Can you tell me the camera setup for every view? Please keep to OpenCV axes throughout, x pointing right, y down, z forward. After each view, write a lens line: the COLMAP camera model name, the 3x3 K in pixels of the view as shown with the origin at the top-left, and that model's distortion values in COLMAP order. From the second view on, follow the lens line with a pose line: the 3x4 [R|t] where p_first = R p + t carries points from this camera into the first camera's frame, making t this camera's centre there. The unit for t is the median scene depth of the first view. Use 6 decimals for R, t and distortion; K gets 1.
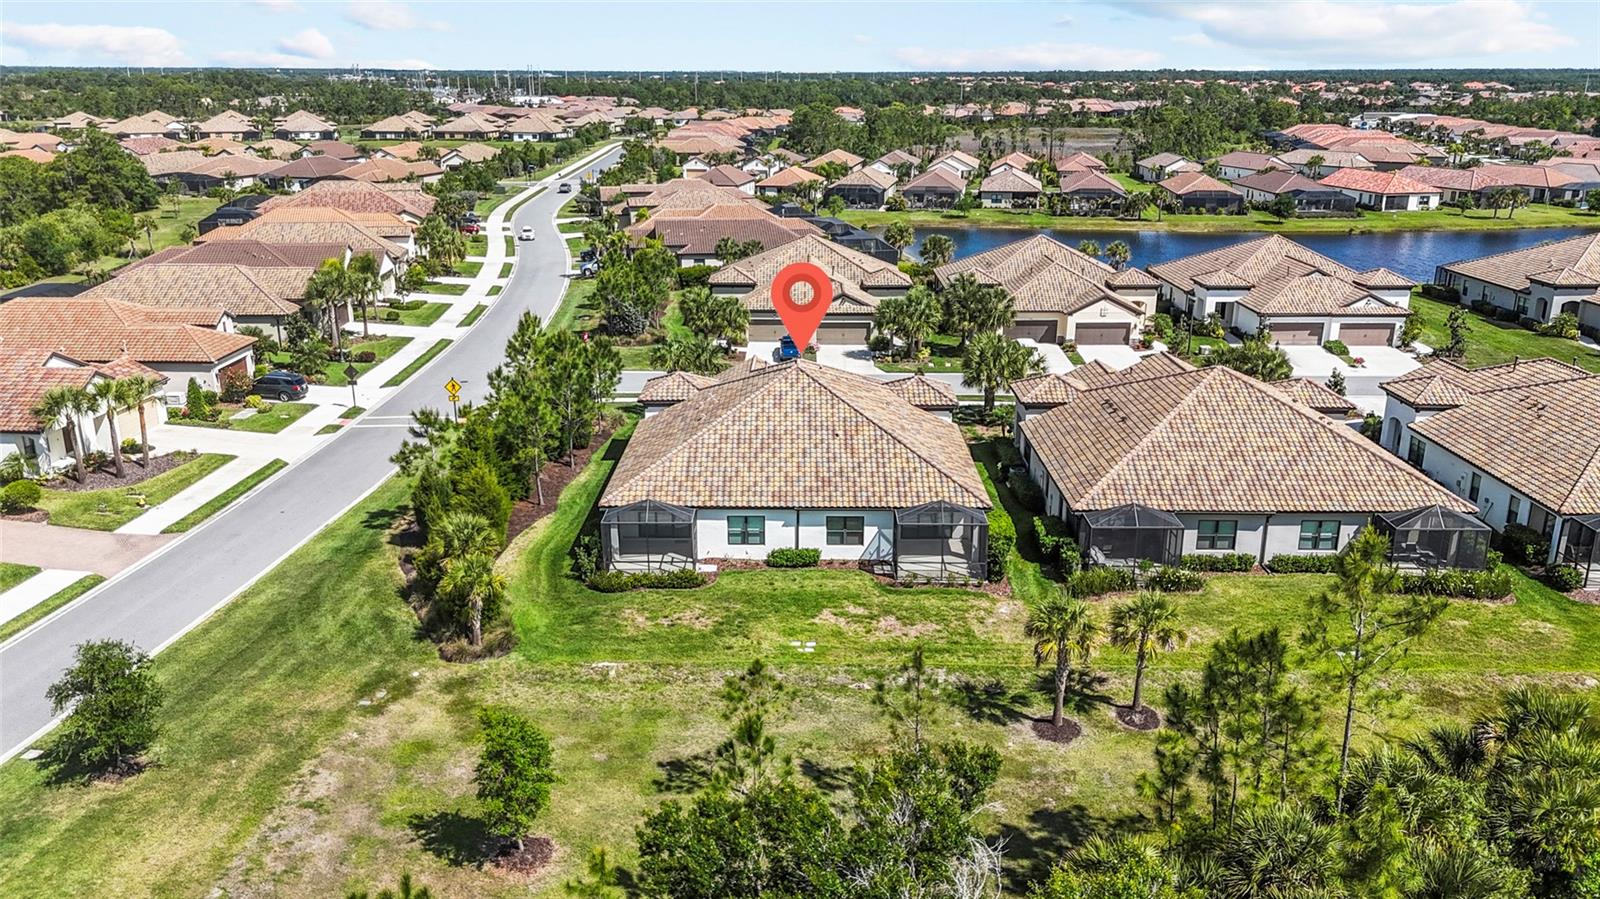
lens RADIAL K [[1214.0, 0, 800.0], [0, 1214.0, 449.5], [0, 0, 1]] dist [0.002314, -0.008062]
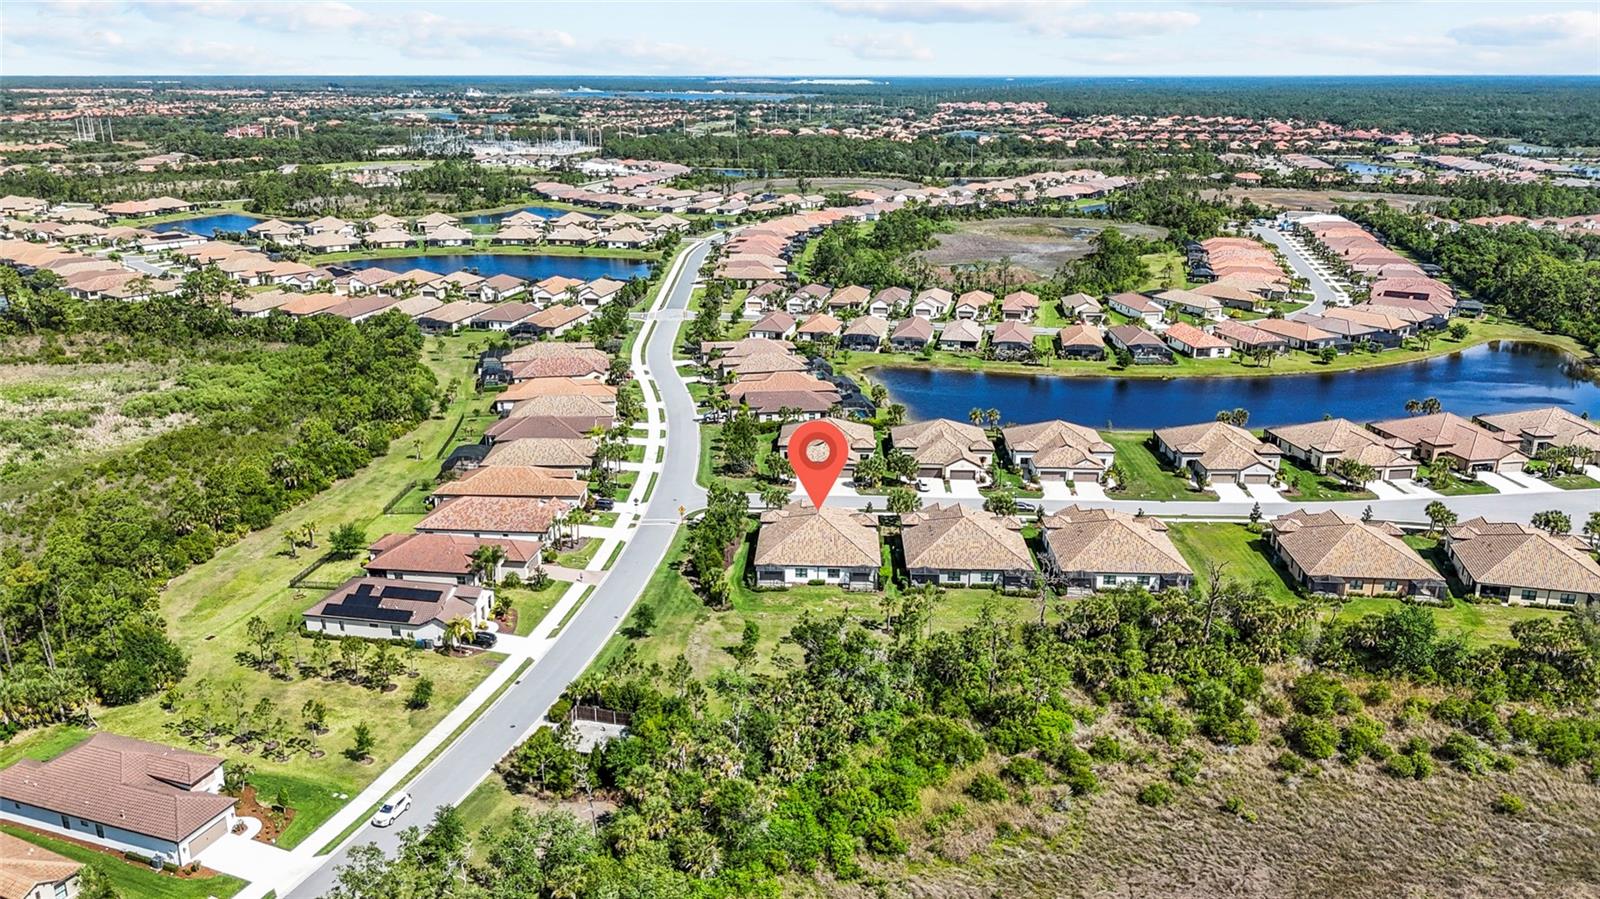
lens RADIAL K [[1214.0, 0, 800.0], [0, 1214.0, 449.5], [0, 0, 1]] dist [0.002314, -0.008062]
pose [[0.999682, 0.011022, -0.022696, 0.013579], [-0.011083, 0.999935, -0.002585, -0.175281], [0.022666, 0.002835, 0.999739, -1.528688]]
